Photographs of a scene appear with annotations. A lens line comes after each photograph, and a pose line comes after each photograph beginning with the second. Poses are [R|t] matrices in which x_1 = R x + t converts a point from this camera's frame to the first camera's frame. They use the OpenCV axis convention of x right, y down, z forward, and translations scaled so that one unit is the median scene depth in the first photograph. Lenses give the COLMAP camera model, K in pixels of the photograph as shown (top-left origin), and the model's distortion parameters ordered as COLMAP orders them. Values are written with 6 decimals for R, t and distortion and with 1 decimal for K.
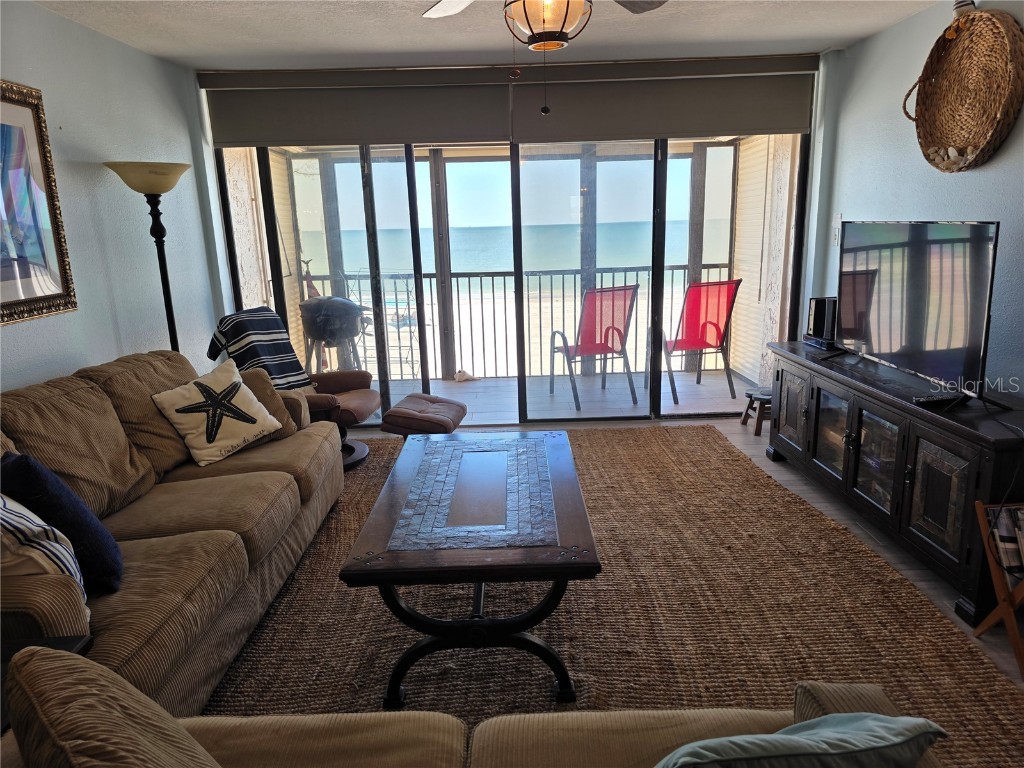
lens RADIAL K [[690.2, 0, 522.7], [0, 690.2, 391.0], [0, 0, 1]] dist [0.041644, -0.041014]
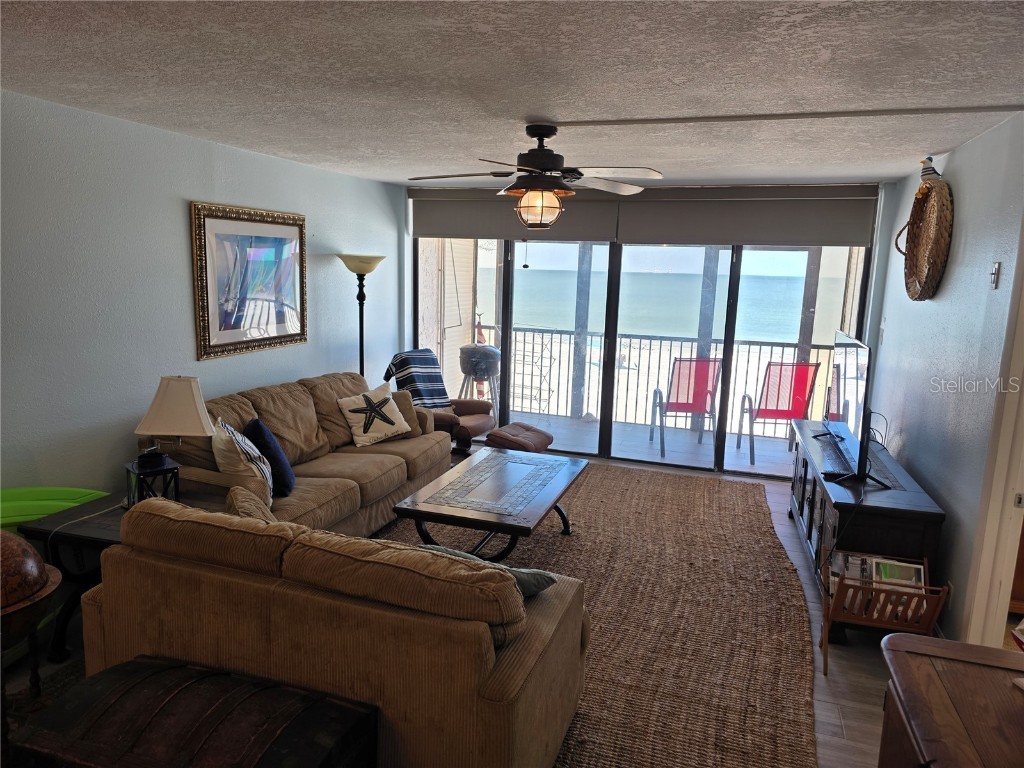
lens RADIAL K [[687.2, 0, 514.1], [0, 687.2, 388.9], [0, 0, 1]] dist [0.062540, -0.060523]
pose [[0.942020, 0.115583, -0.315021, 0.349258], [-0.135360, 0.989924, -0.041566, -0.006699], [0.307043, 0.081798, 0.948174, -0.391162]]
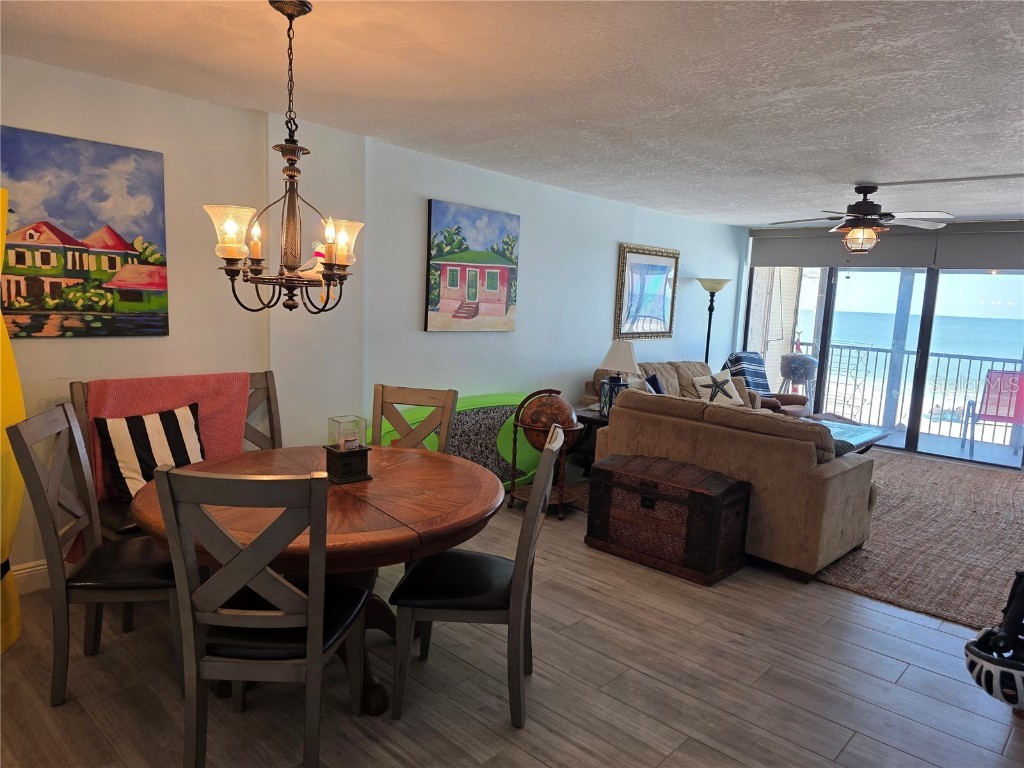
lens RADIAL K [[687.2, 0, 514.1], [0, 687.2, 388.9], [0, 0, 1]] dist [0.062540, -0.060523]
pose [[0.720597, 0.154108, -0.676011, 0.579811], [-0.227104, 0.973663, -0.020120, 0.216150], [0.655106, 0.168023, 0.736617, -1.039211]]
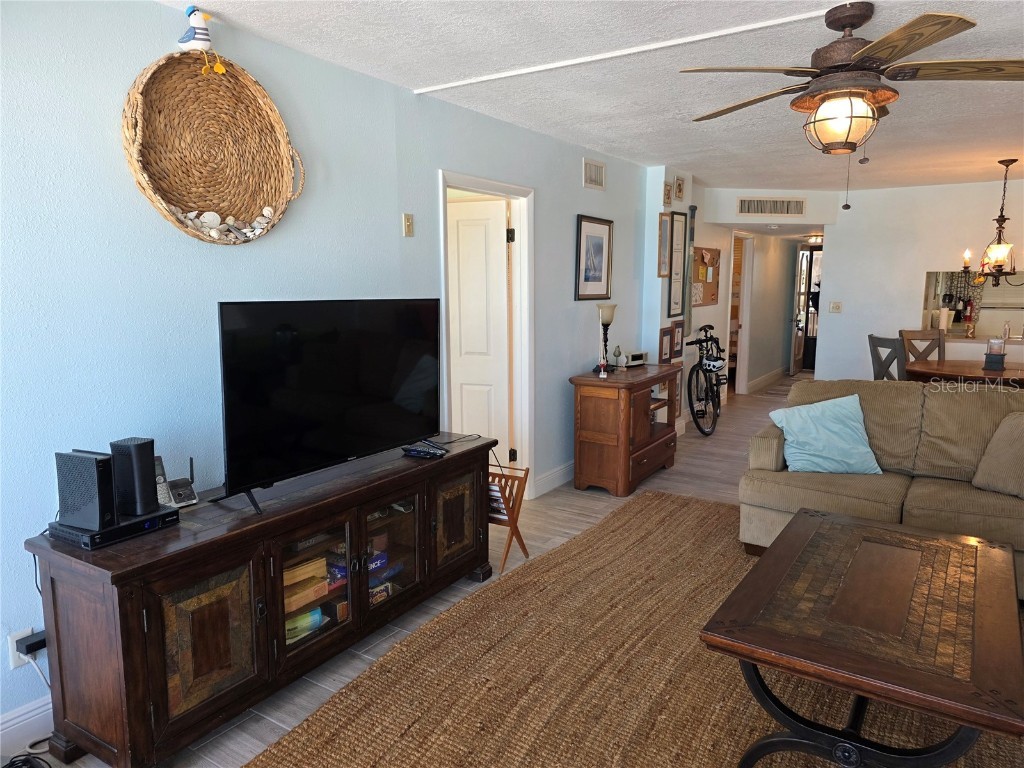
lens RADIAL K [[690.2, 0, 522.7], [0, 690.2, 391.0], [0, 0, 1]] dist [0.041644, -0.041014]
pose [[-0.827474, -0.055389, 0.558766, -0.135355], [0.158200, 0.931813, 0.326645, -0.360908], [-0.538758, 0.358687, -0.762288, 1.487453]]
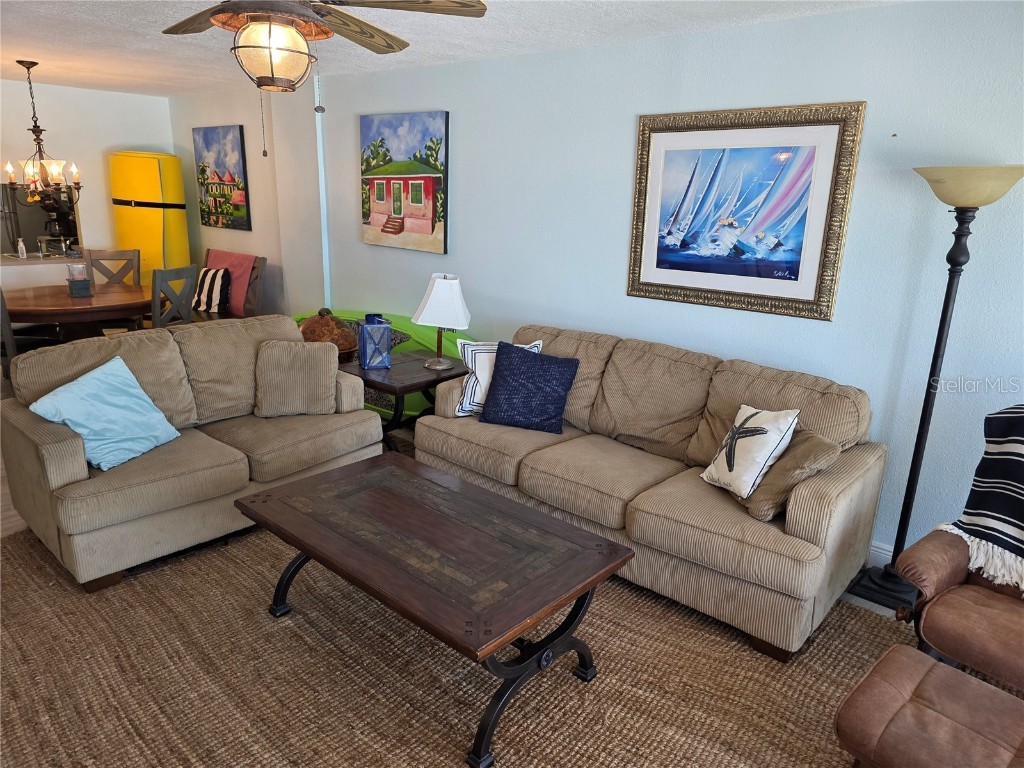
lens RADIAL K [[690.2, 0, 522.7], [0, 690.2, 391.0], [0, 0, 1]] dist [0.041644, -0.041014]
pose [[-0.672922, 0.212101, -0.708653, 0.388650], [-0.186407, 0.878470, 0.439935, -0.382549], [0.715842, 0.428140, -0.551604, 1.265053]]
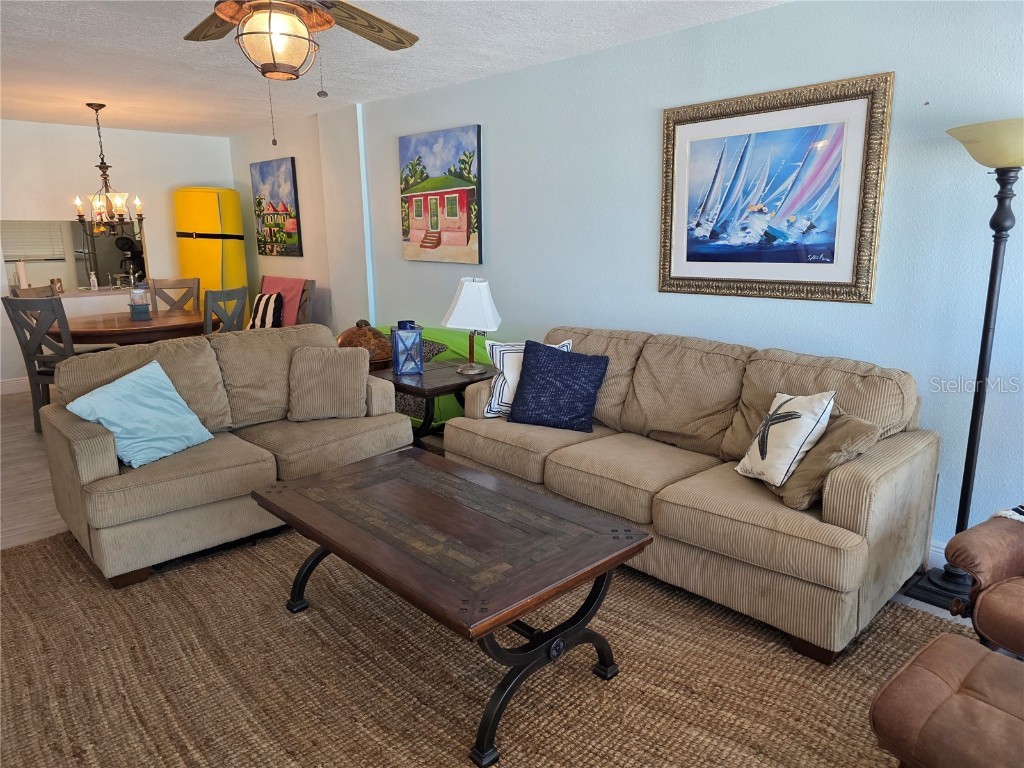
lens RADIAL K [[687.0, 0, 525.1], [0, 687.0, 380.1], [0, 0, 1]] dist [0.048173, -0.046568]
pose [[-0.730177, 0.180920, -0.658870, 0.342461], [-0.130765, 0.909478, 0.394652, -0.329246], [0.670628, 0.374323, -0.640422, 1.314138]]
